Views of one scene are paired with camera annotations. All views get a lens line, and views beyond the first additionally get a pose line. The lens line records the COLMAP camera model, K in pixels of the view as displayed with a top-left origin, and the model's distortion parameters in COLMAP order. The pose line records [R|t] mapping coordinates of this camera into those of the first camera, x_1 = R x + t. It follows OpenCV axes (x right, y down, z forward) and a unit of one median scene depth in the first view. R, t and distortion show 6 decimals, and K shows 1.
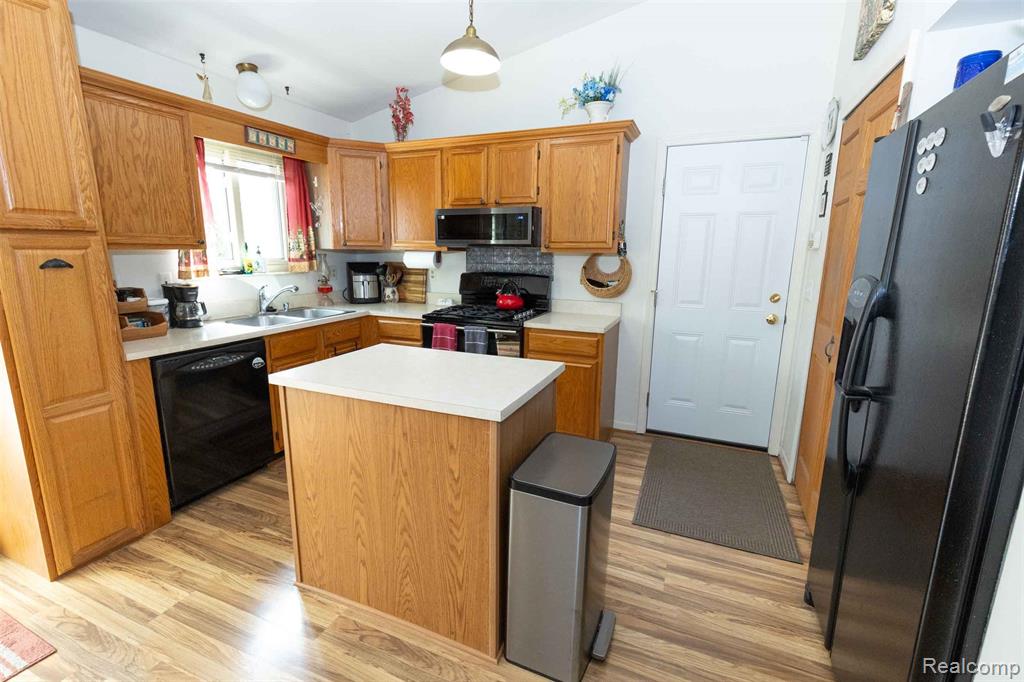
lens RADIAL K [[457.9, 0, 509.9], [0, 457.9, 341.8], [0, 0, 1]] dist [0.004807, -0.002224]
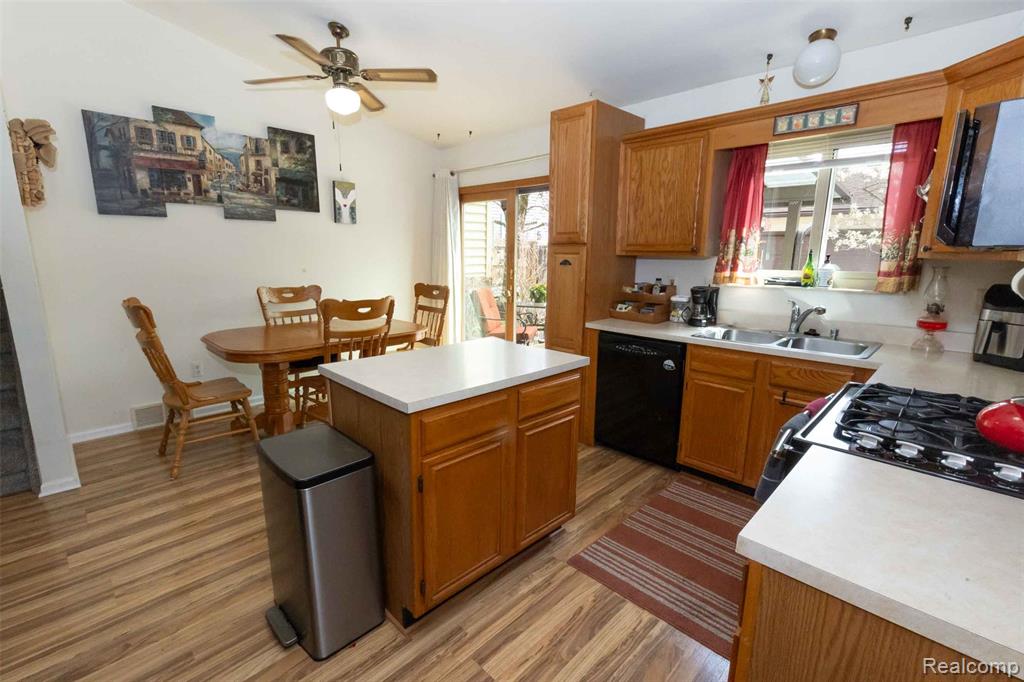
lens RADIAL K [[457.9, 0, 510.8], [0, 457.9, 340.8], [0, 0, 1]] dist [0.004807, -0.002224]
pose [[-0.369634, 0.165305, -0.914355, 0.402261], [-0.199224, 0.947063, 0.251756, -0.152432], [0.907568, 0.275219, -0.317134, 0.773698]]
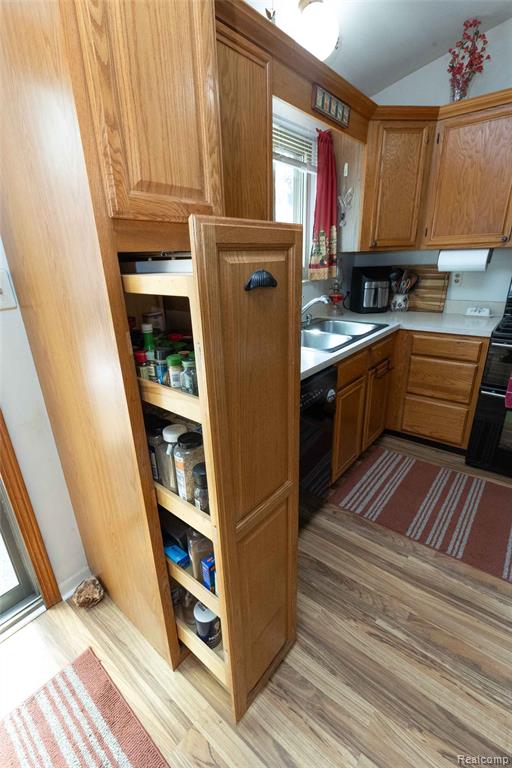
lens RADIAL K [[343.4, 0, 253.9], [0, 343.4, 384.8], [0, 0, 1]] dist [0.004807, -0.002224]
pose [[0.958160, 0.060329, -0.279804, -0.399312], [-0.015792, 0.987189, 0.158770, -0.054173], [0.285798, -0.147709, 0.946838, 0.293944]]
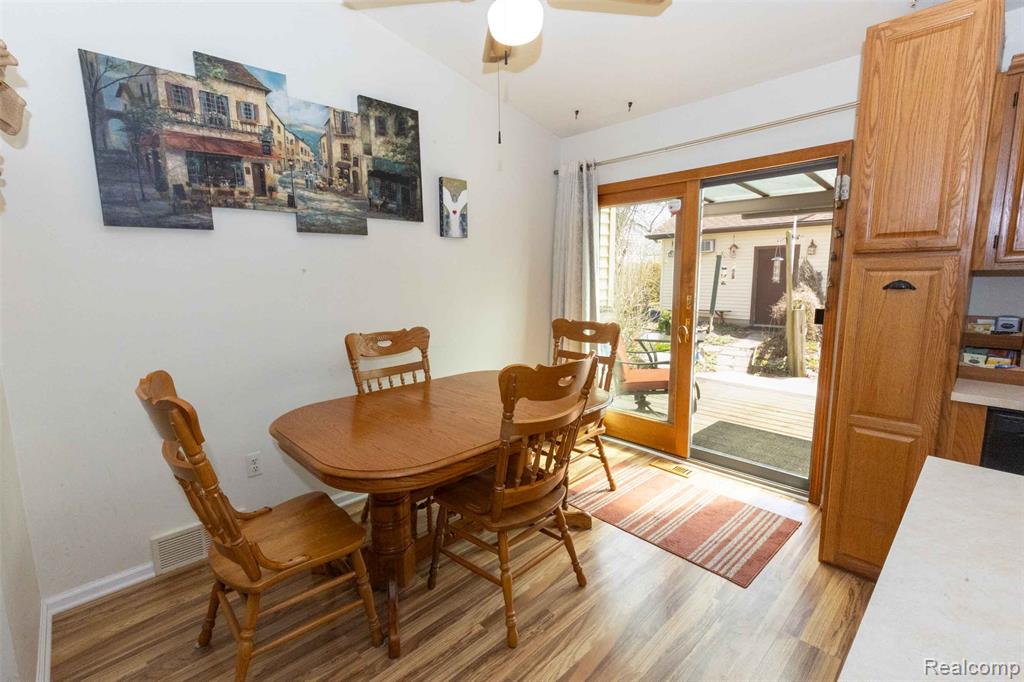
lens RADIAL K [[457.9, 0, 511.5], [0, 457.9, 340.0], [0, 0, 1]] dist [0.004807, -0.002224]
pose [[-0.392932, 0.129436, -0.910412, 0.149773], [-0.171881, 0.962258, 0.210991, -0.063957], [0.903361, 0.239388, -0.355854, 0.328820]]
